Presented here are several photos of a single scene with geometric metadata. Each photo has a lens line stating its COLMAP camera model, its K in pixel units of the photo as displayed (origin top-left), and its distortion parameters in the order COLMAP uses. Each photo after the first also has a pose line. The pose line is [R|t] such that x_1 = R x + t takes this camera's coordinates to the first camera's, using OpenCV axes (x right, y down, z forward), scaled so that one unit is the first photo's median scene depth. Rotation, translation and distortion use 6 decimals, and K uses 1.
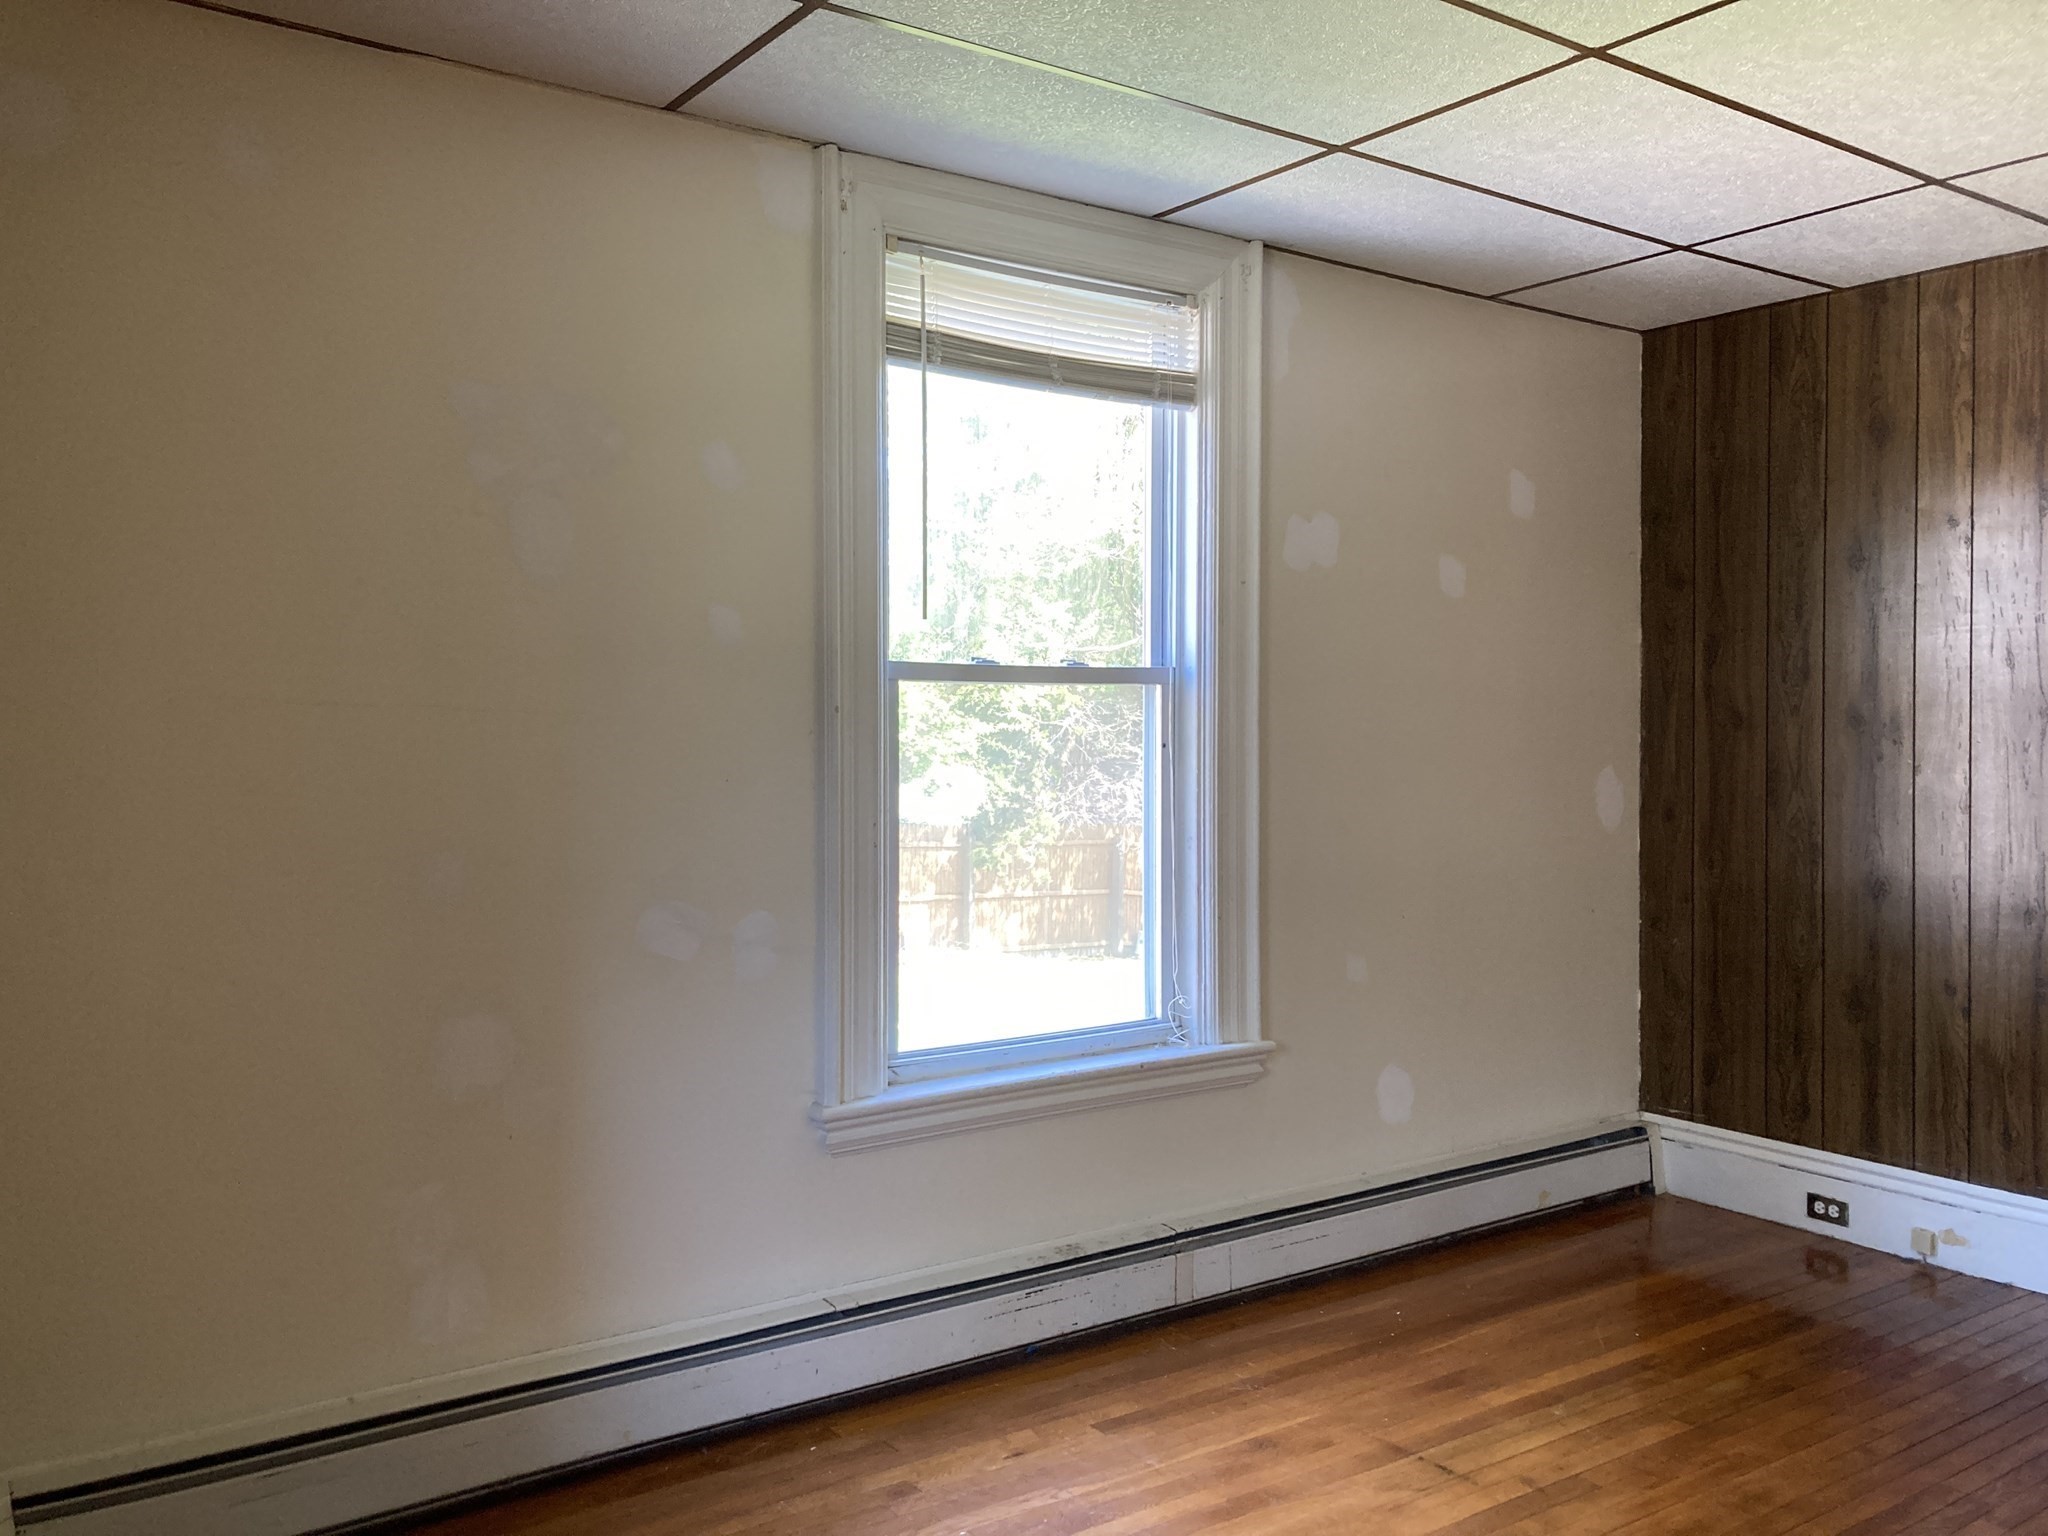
lens RADIAL K [[1663.1, 0, 1024.7], [0, 1663.1, 733.5], [0, 0, 1]] dist [0.007168, -0.000109]
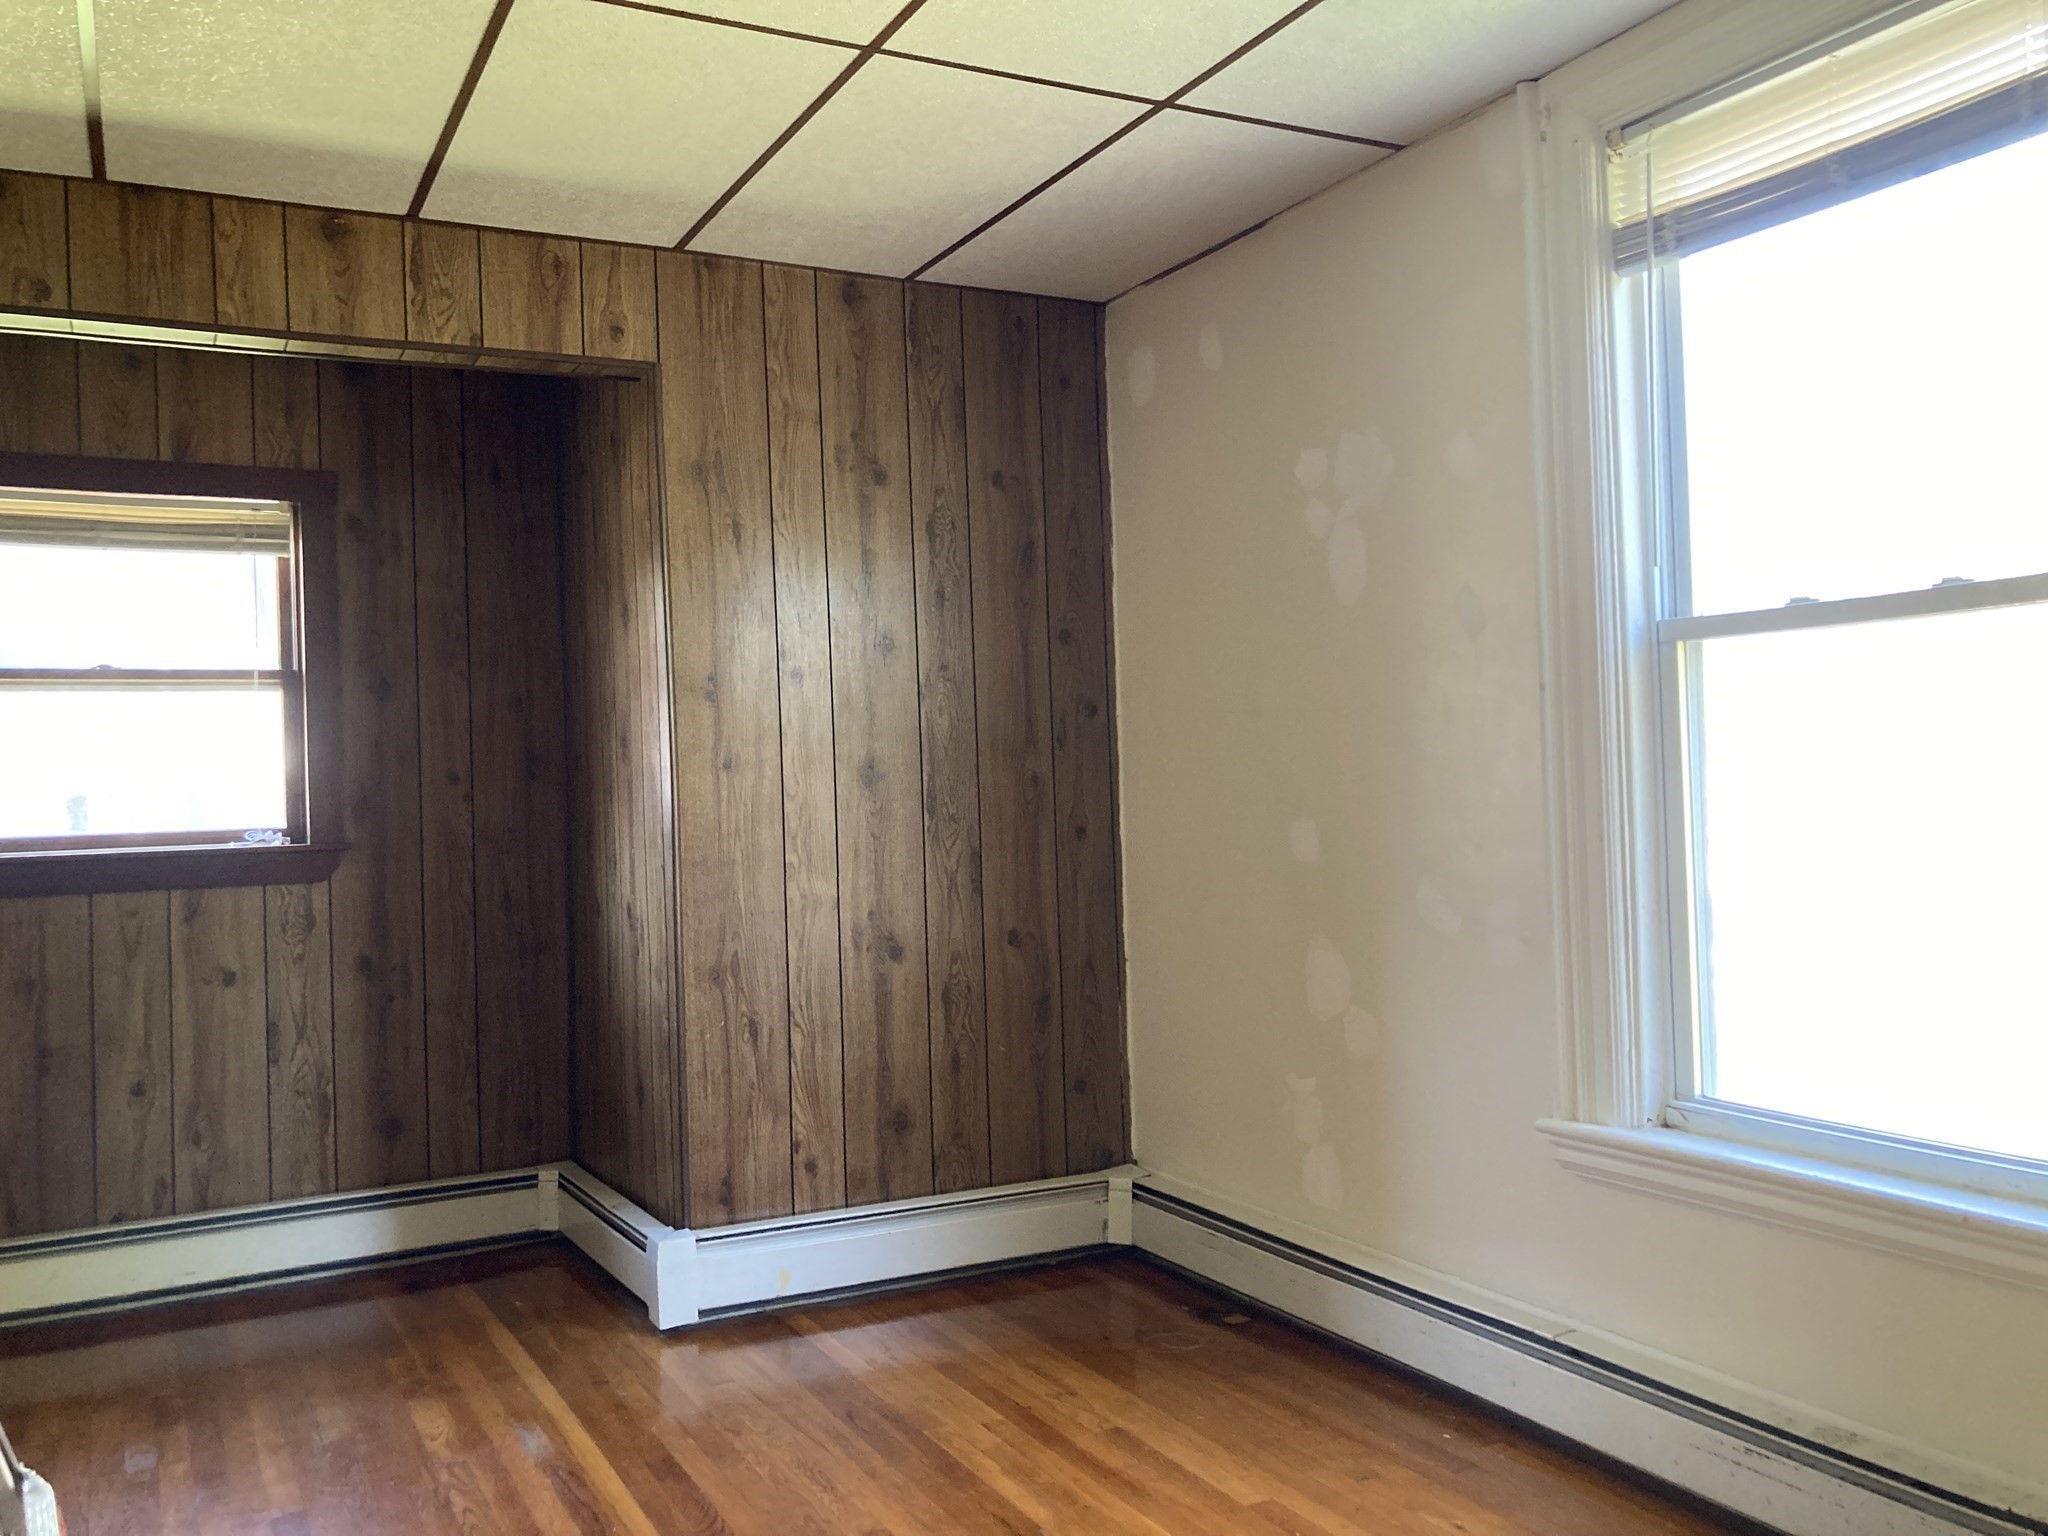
lens RADIAL K [[1663.1, 0, 1024.7], [0, 1663.1, 733.5], [0, 0, 1]] dist [0.007168, -0.000109]
pose [[-0.132962, -0.024326, -0.990823, 0.807085], [0.025562, 0.999282, -0.027964, 0.029370], [0.990791, -0.029045, -0.132245, 0.802733]]
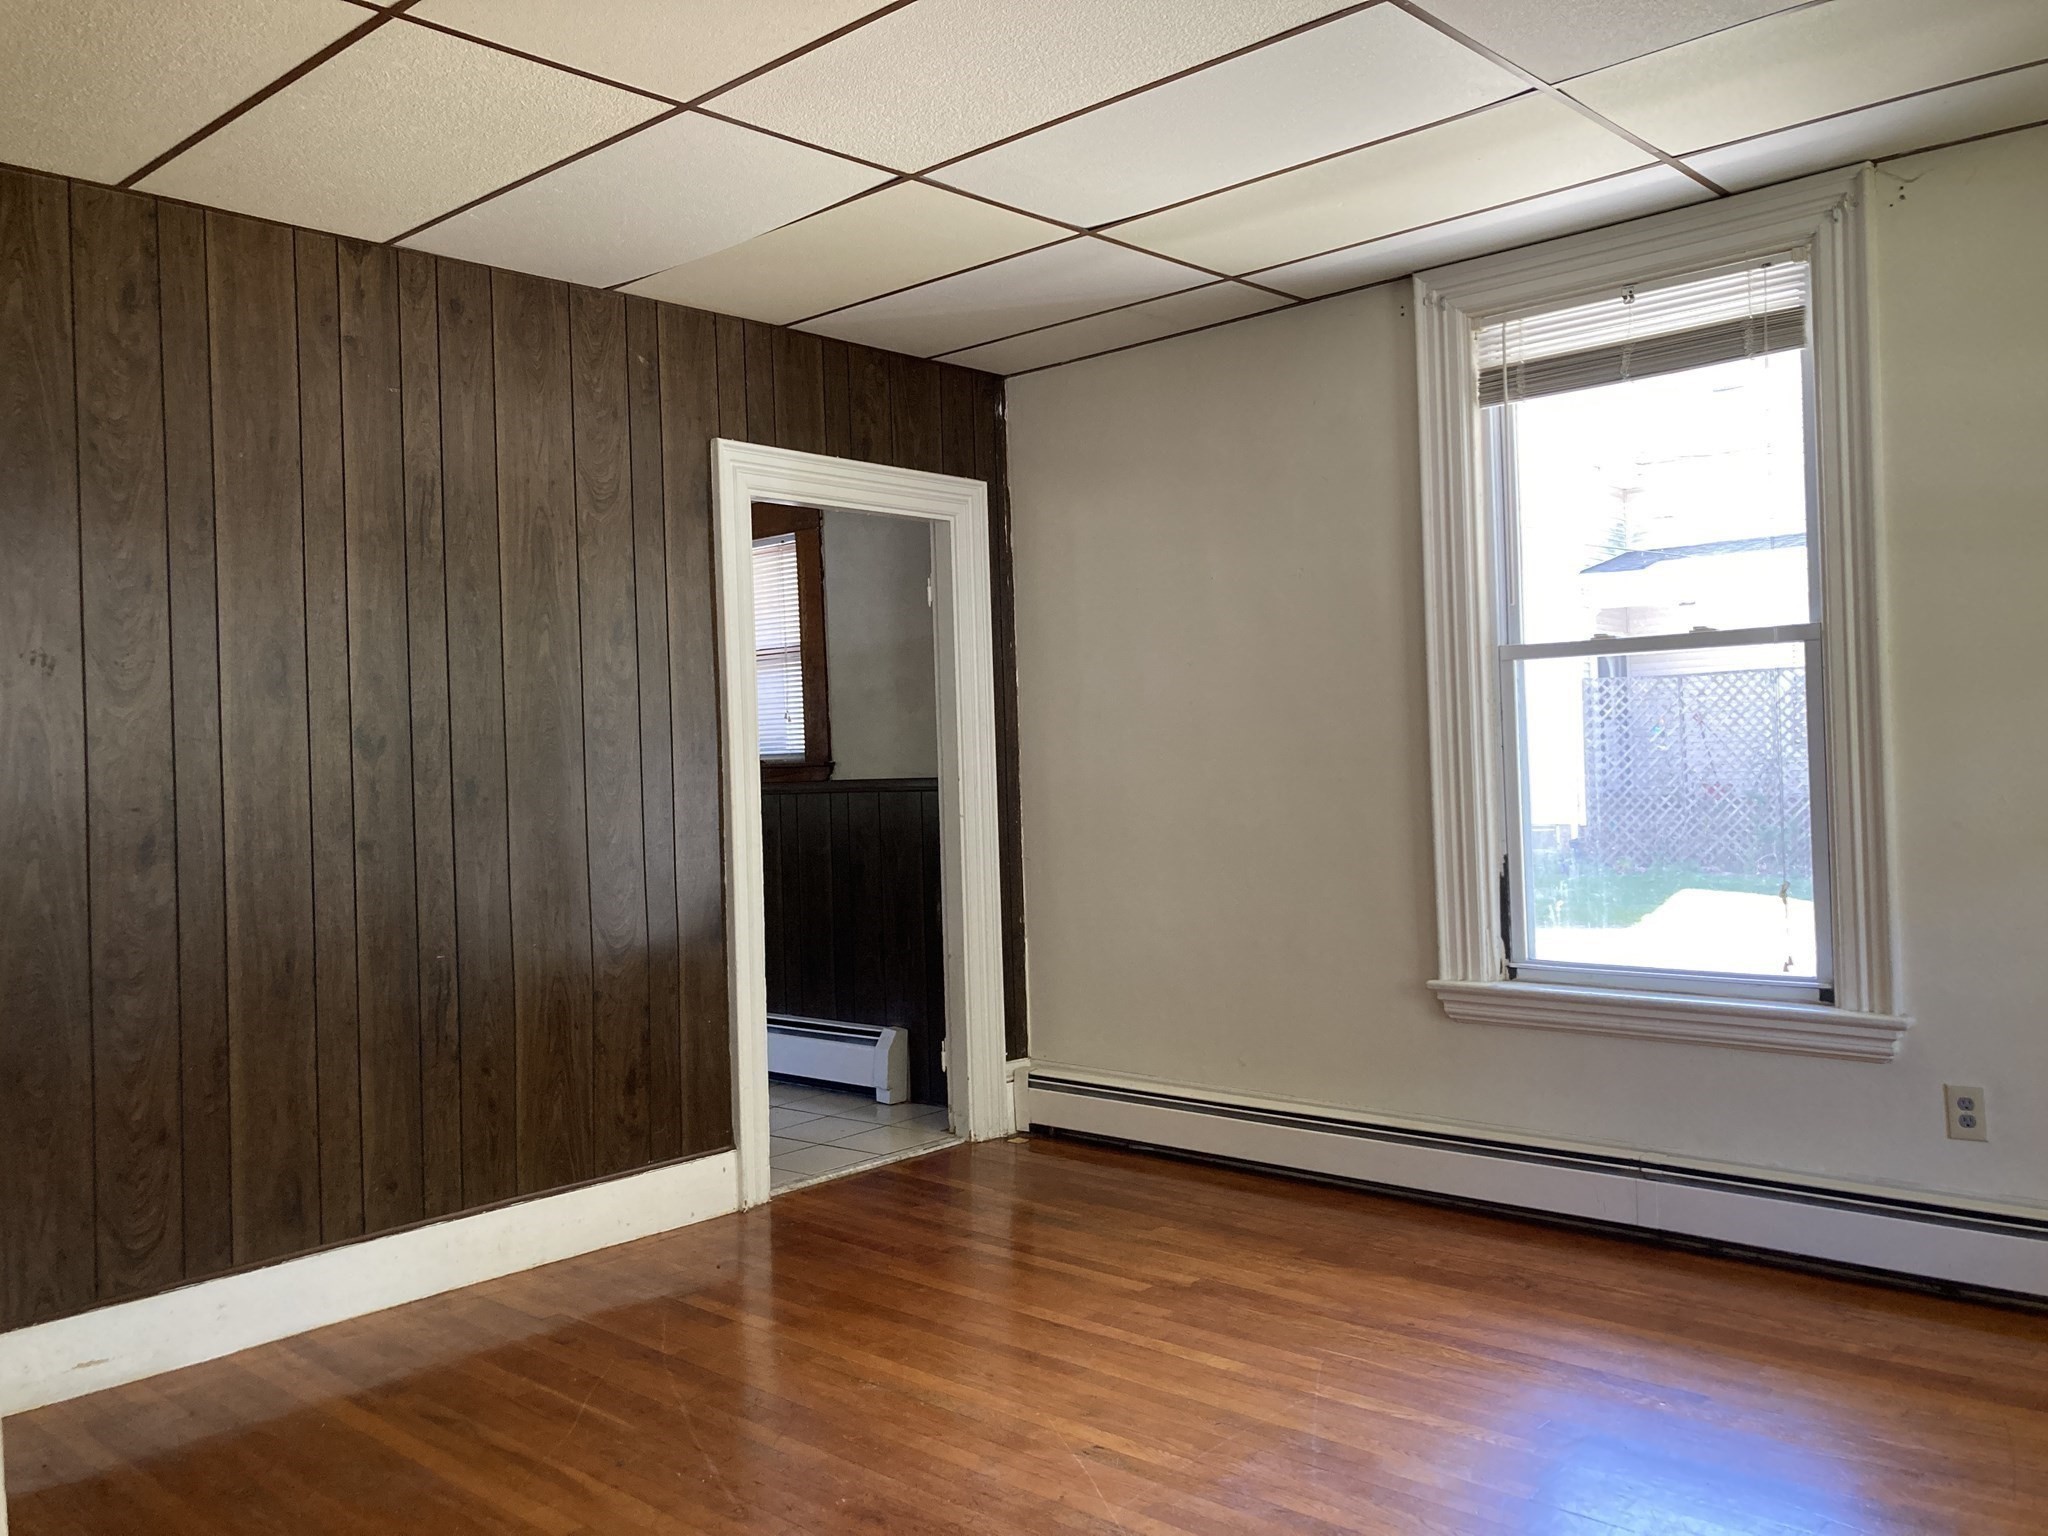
lens RADIAL K [[1663.1, 0, 1024.7], [0, 1663.1, 733.5], [0, 0, 1]] dist [0.007168, -0.000109]
pose [[0.201274, -0.021208, -0.979305, 1.082538], [0.024224, 0.999568, -0.016668, 0.035732], [0.979235, -0.020368, 0.201700, 0.423564]]
